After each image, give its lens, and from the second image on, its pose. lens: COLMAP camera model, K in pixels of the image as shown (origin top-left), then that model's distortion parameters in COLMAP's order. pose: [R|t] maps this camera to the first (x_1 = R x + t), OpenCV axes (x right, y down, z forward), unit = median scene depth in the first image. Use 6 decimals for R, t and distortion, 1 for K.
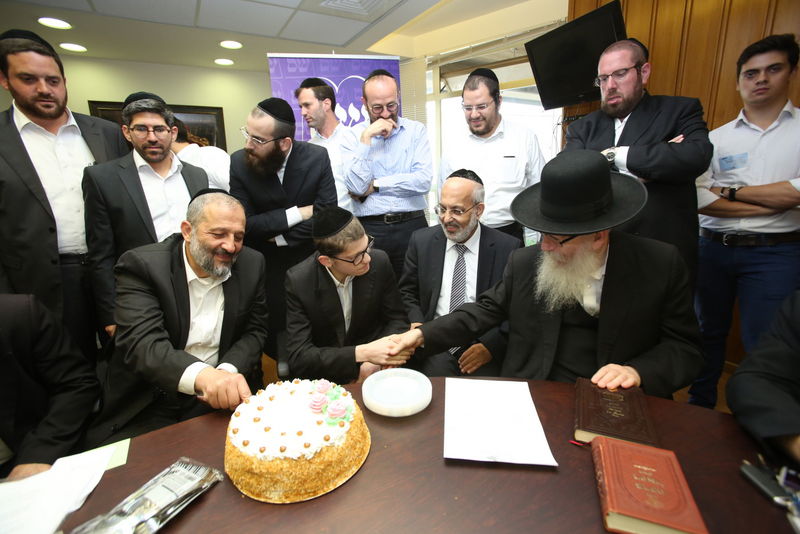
lens RADIAL K [[352.4, 0, 413.2], [0, 352.4, 266.7], [0, 0, 1]] dist [-0.024431, -0.000400]
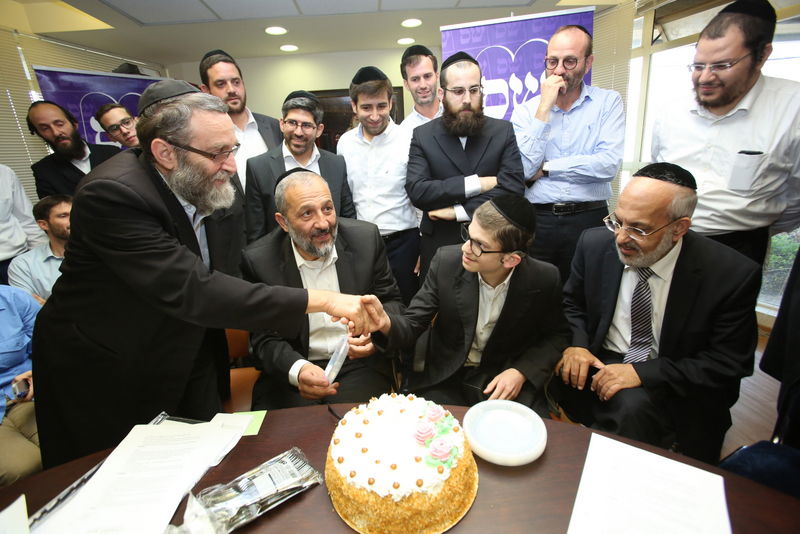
lens RADIAL K [[352.4, 0, 413.2], [0, 352.4, 266.7], [0, 0, 1]] dist [-0.024431, -0.000400]
pose [[0.883562, 0.129490, -0.450057, 0.053062], [-0.094866, 0.990578, 0.098766, -0.112747], [0.458606, -0.044571, 0.887521, 0.192591]]
